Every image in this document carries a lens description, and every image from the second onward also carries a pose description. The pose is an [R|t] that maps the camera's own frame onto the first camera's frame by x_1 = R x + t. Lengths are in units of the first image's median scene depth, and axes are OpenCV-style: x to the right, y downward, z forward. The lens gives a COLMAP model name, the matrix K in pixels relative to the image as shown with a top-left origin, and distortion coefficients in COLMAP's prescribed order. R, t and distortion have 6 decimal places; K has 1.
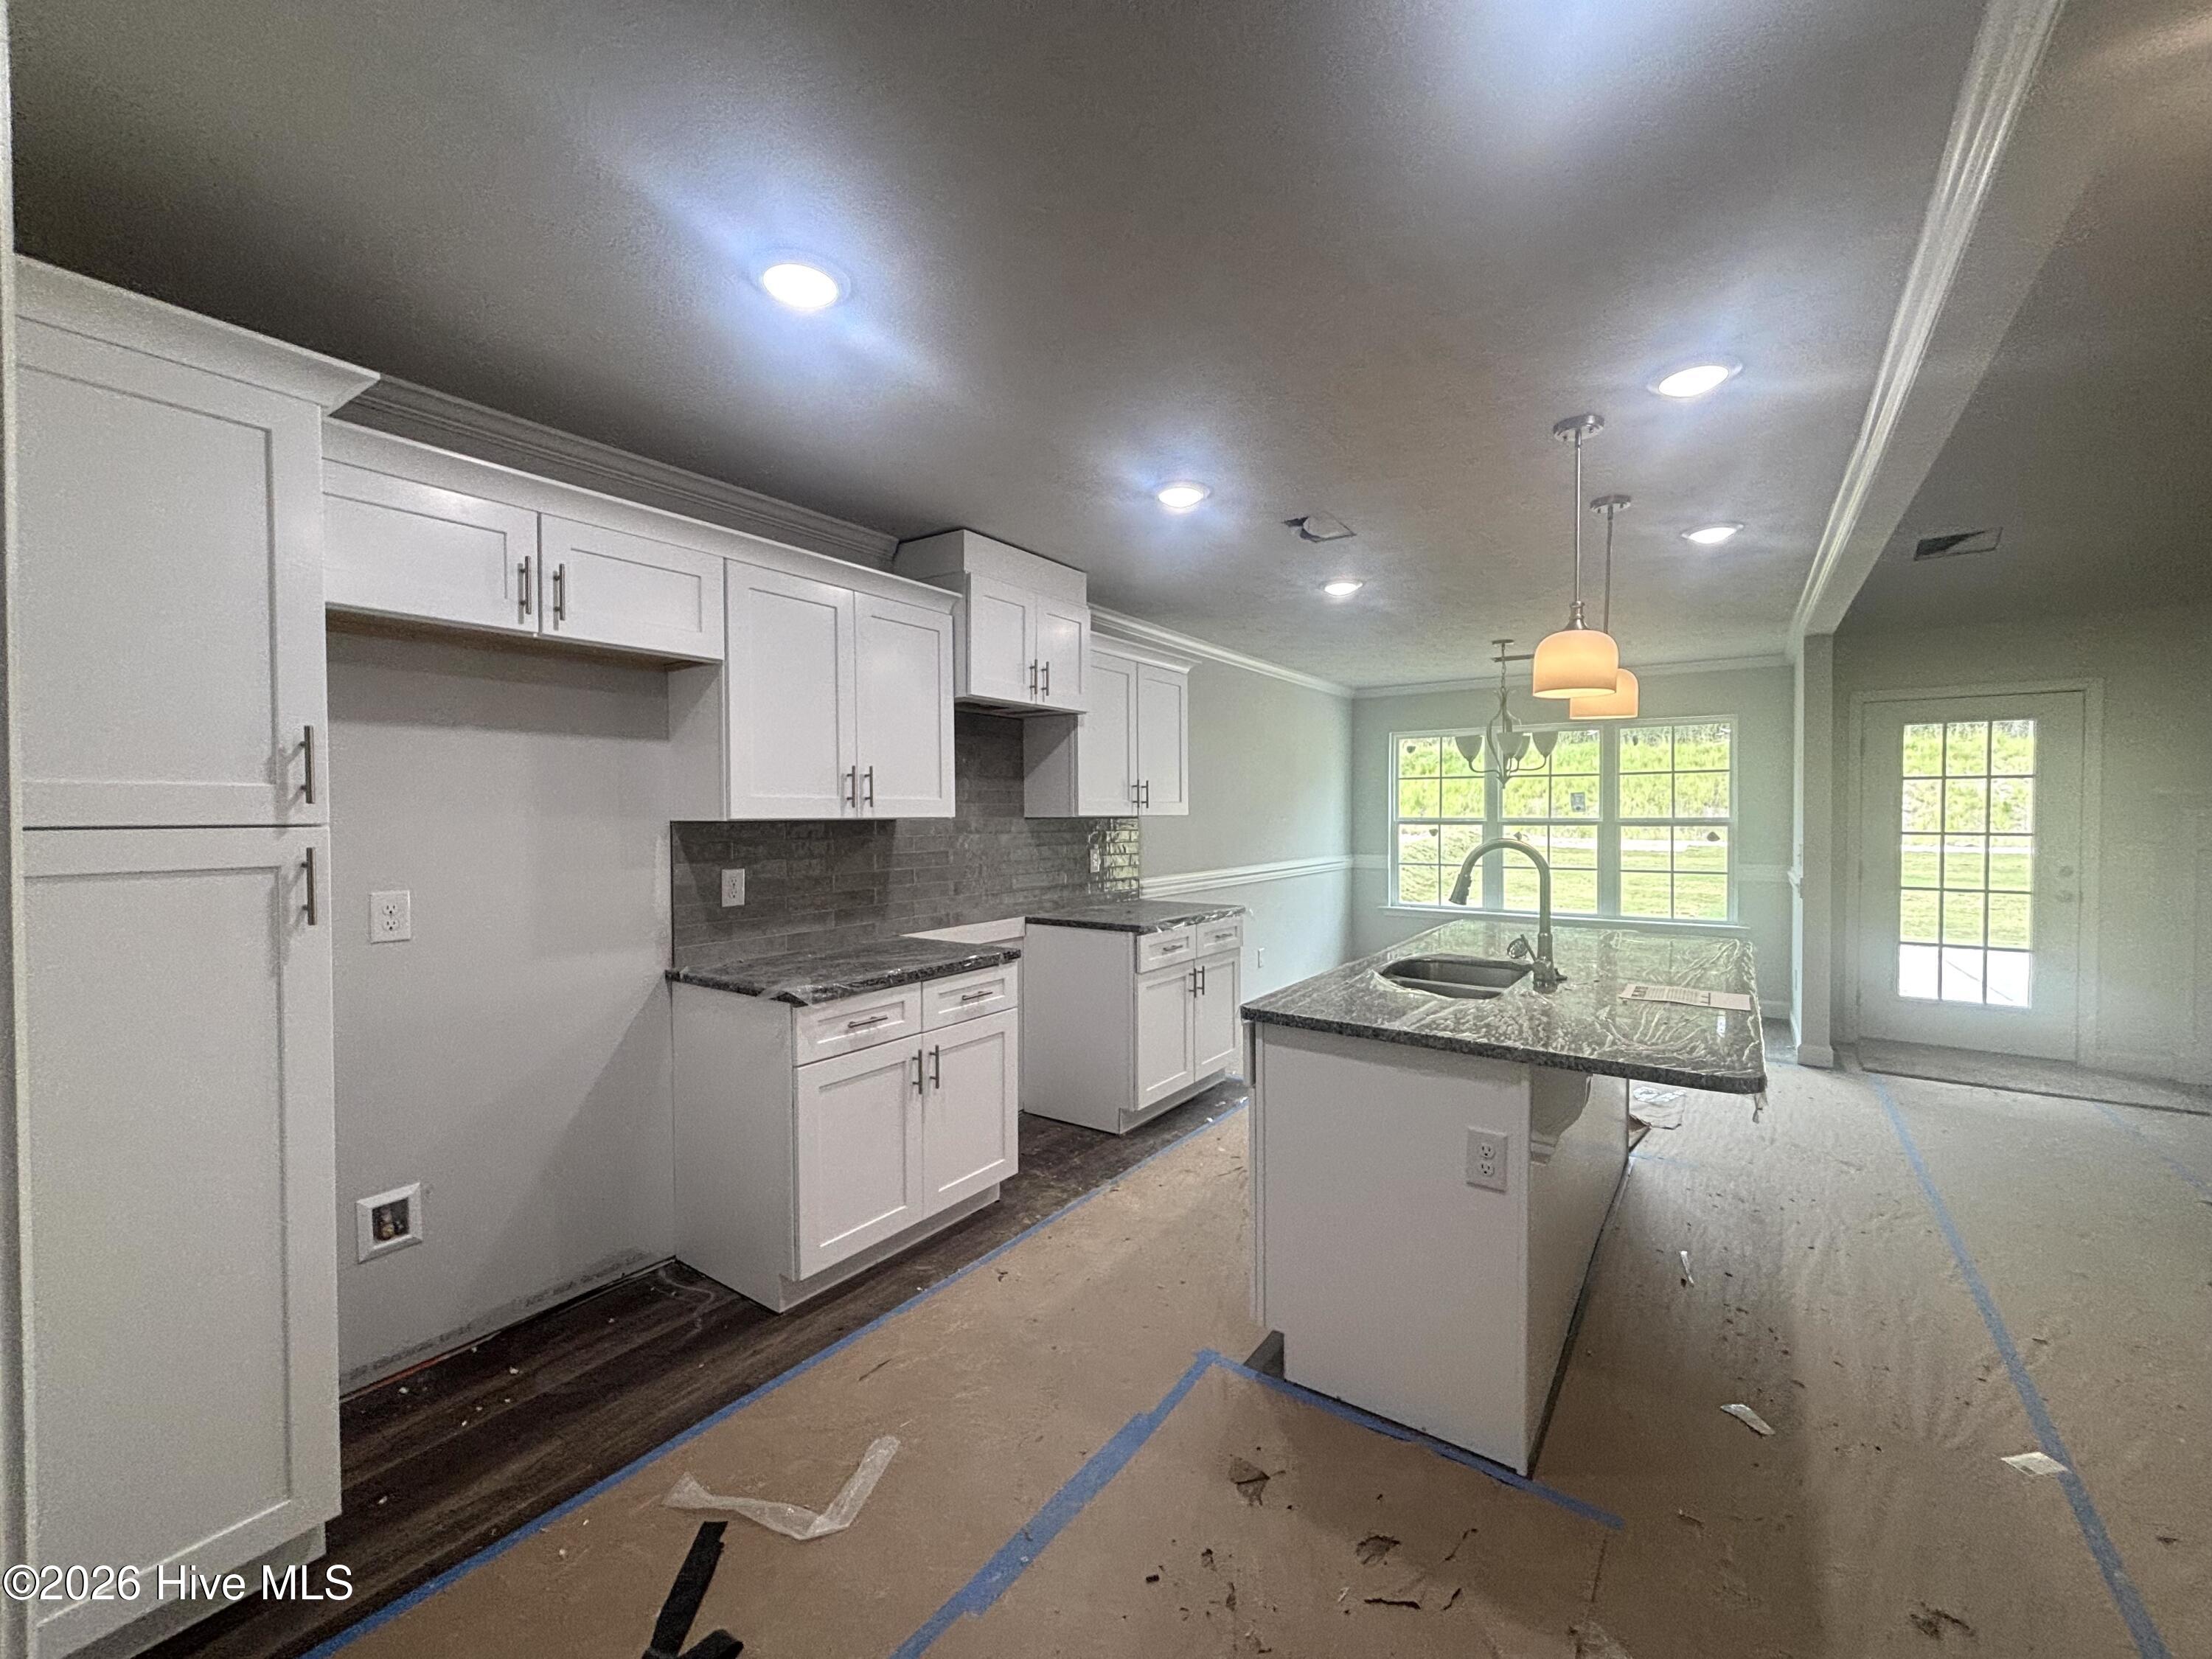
lens RADIAL K [[892.6, 0, 1107.0], [0, 892.6, 825.6], [0, 0, 1]] dist [0.000500, -0.000002]
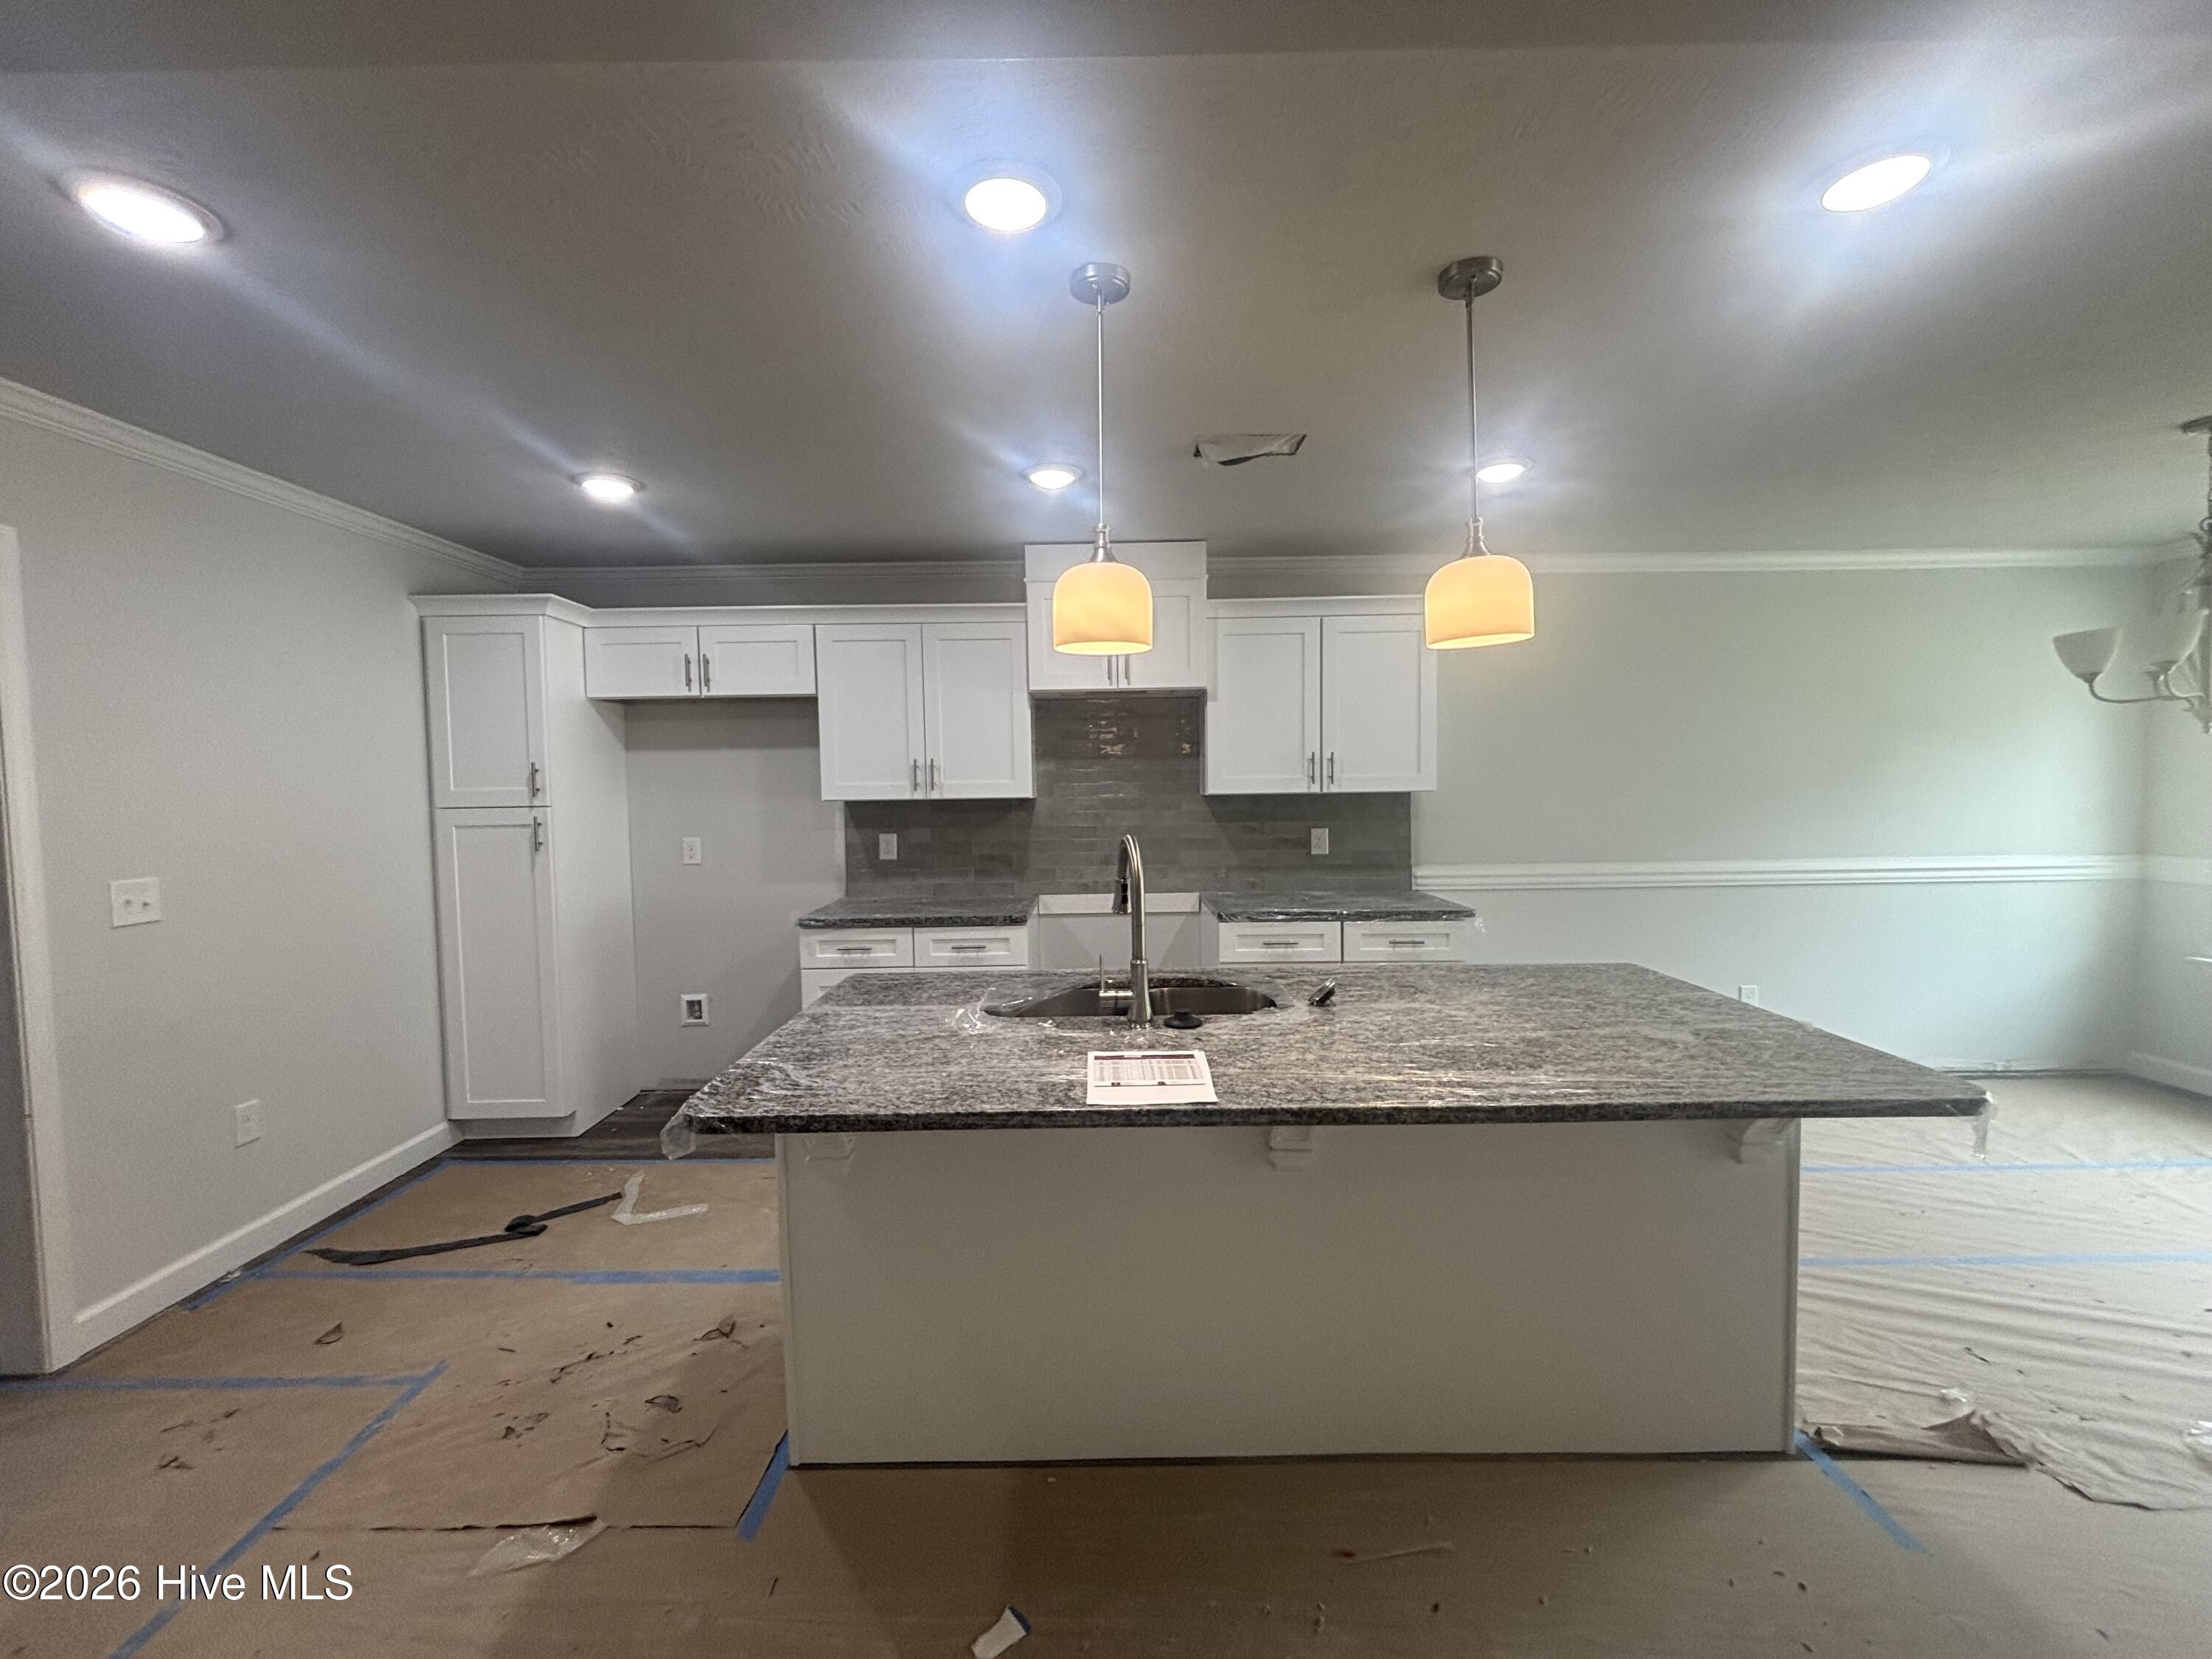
lens RADIAL K [[892.6, 0, 1107.0], [0, 892.6, 825.6], [0, 0, 1]] dist [0.000500, -0.000002]
pose [[0.579645, 0.032287, -0.814229, 0.865147], [0.001997, 0.999155, 0.041042, -0.020440], [0.814867, -0.025416, 0.579091, 0.424576]]
